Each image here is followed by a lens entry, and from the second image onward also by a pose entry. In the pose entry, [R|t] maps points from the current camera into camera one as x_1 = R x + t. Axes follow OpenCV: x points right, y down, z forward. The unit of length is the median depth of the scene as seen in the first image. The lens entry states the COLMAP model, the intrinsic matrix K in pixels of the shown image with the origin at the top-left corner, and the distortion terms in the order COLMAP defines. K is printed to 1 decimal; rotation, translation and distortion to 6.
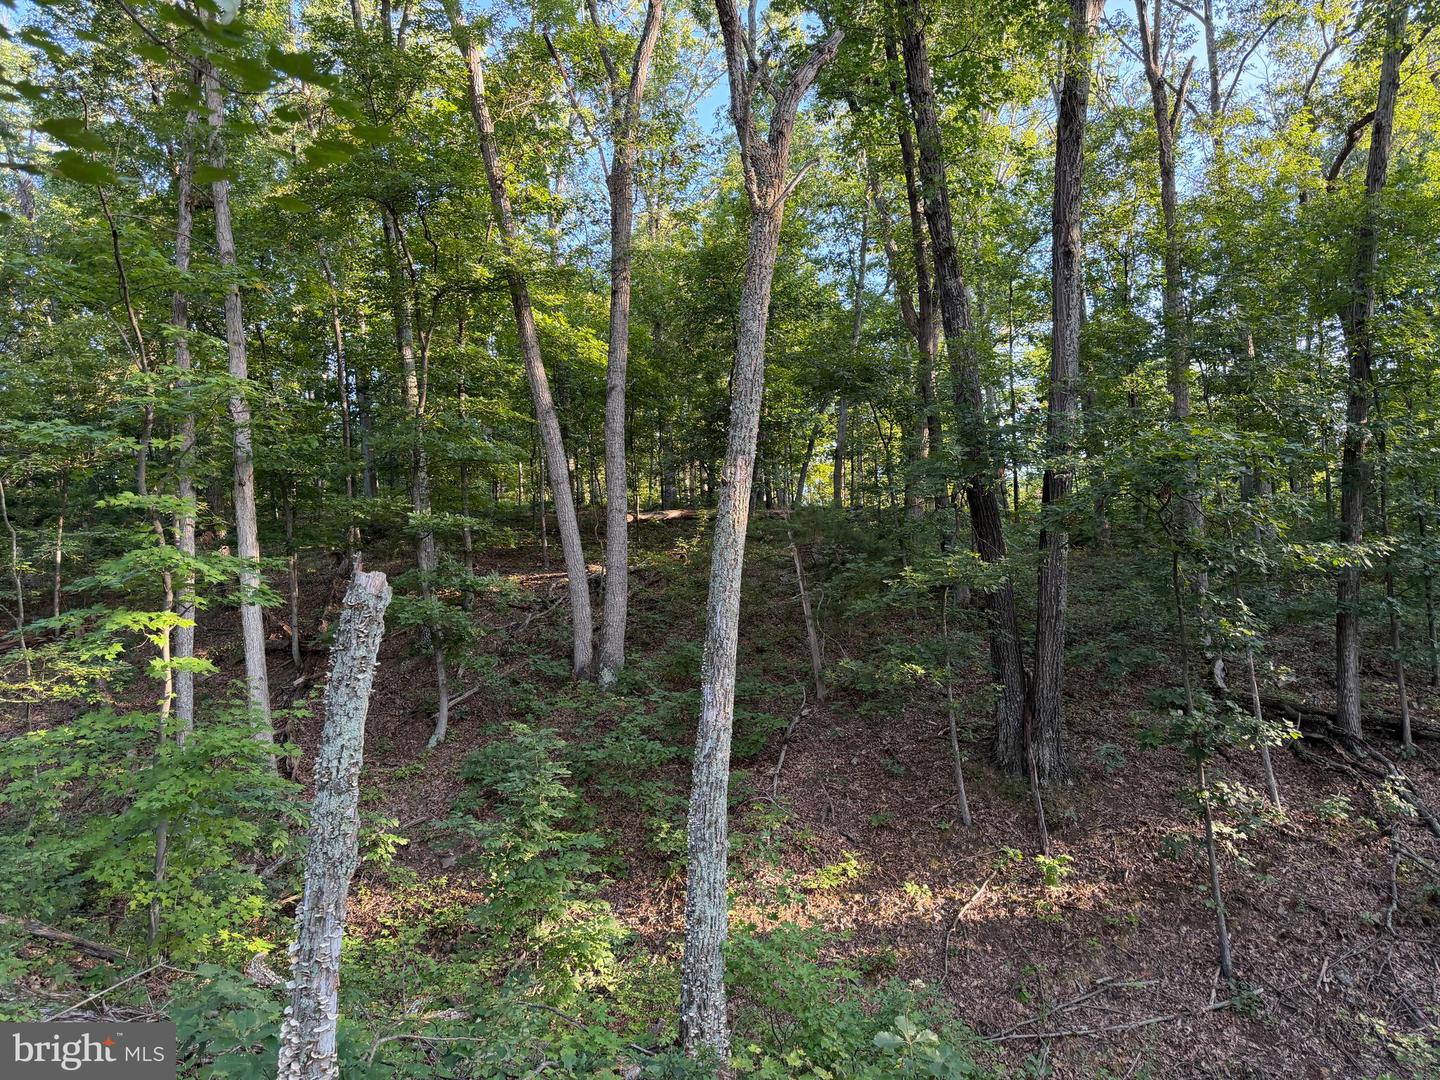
lens RADIAL K [[1008.3, 0, 707.4], [0, 1008.3, 539.6], [0, 0, 1]] dist [0.046982, -0.051173]
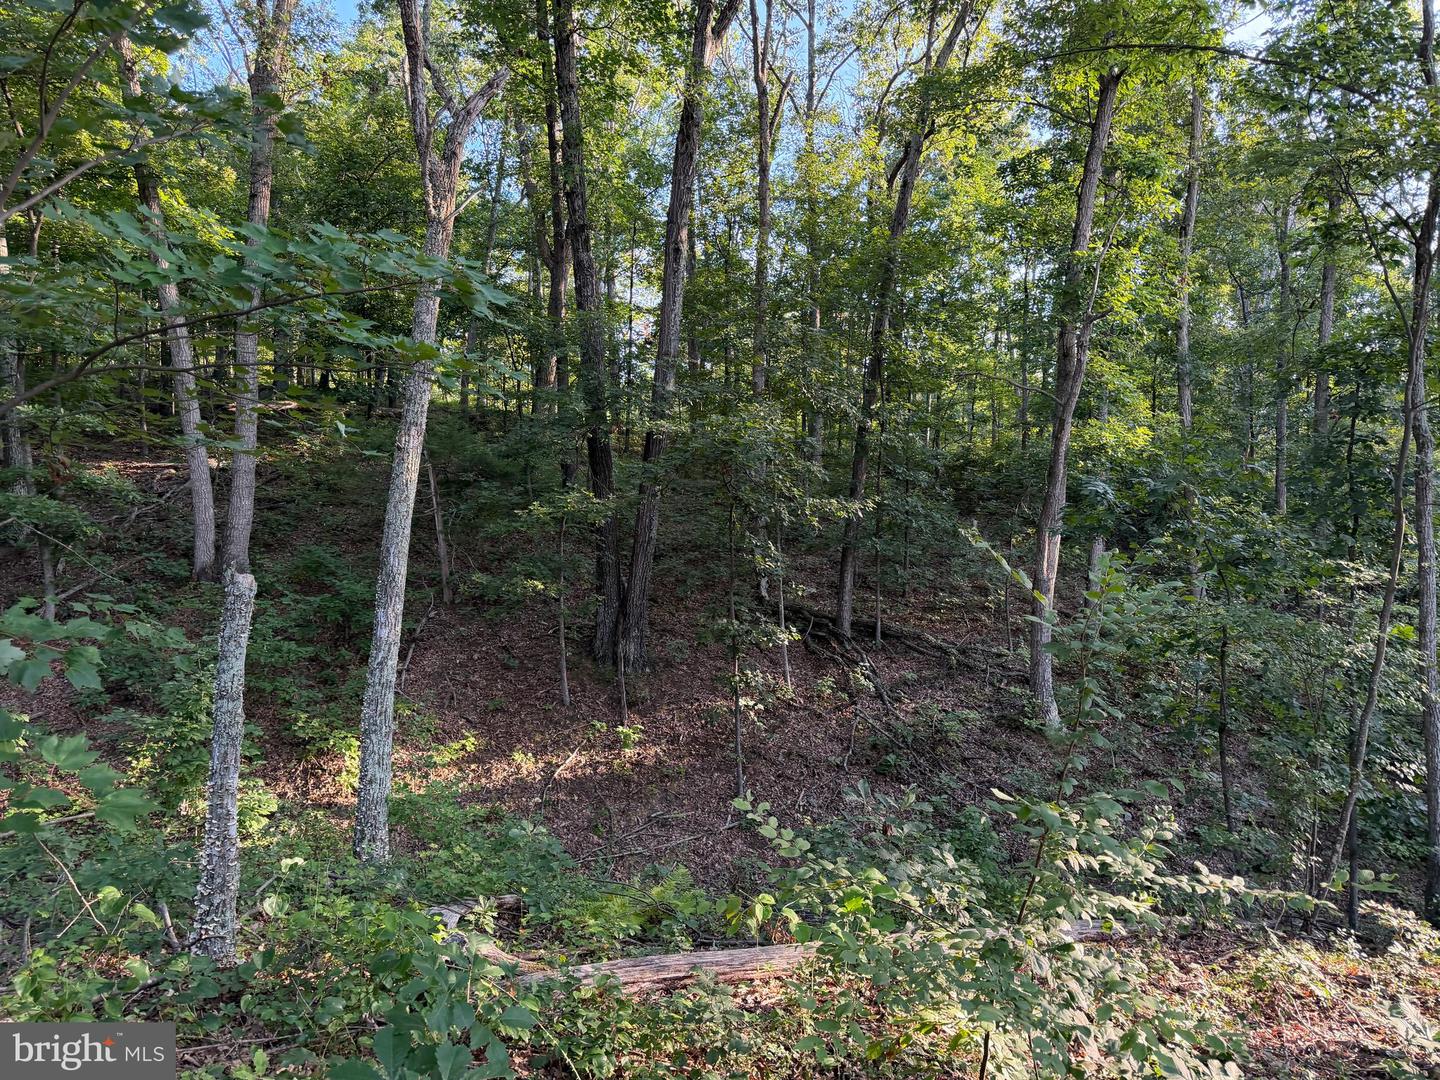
lens RADIAL K [[979.8, 0, 720.0], [0, 979.8, 540.0], [0, 0, 1]] dist [0.084092, -0.039800]
pose [[0.921419, 0.040759, 0.386428, -0.048038], [-0.081986, 0.992488, 0.090808, -0.048313], [-0.379824, -0.115354, 0.917838, -0.167838]]
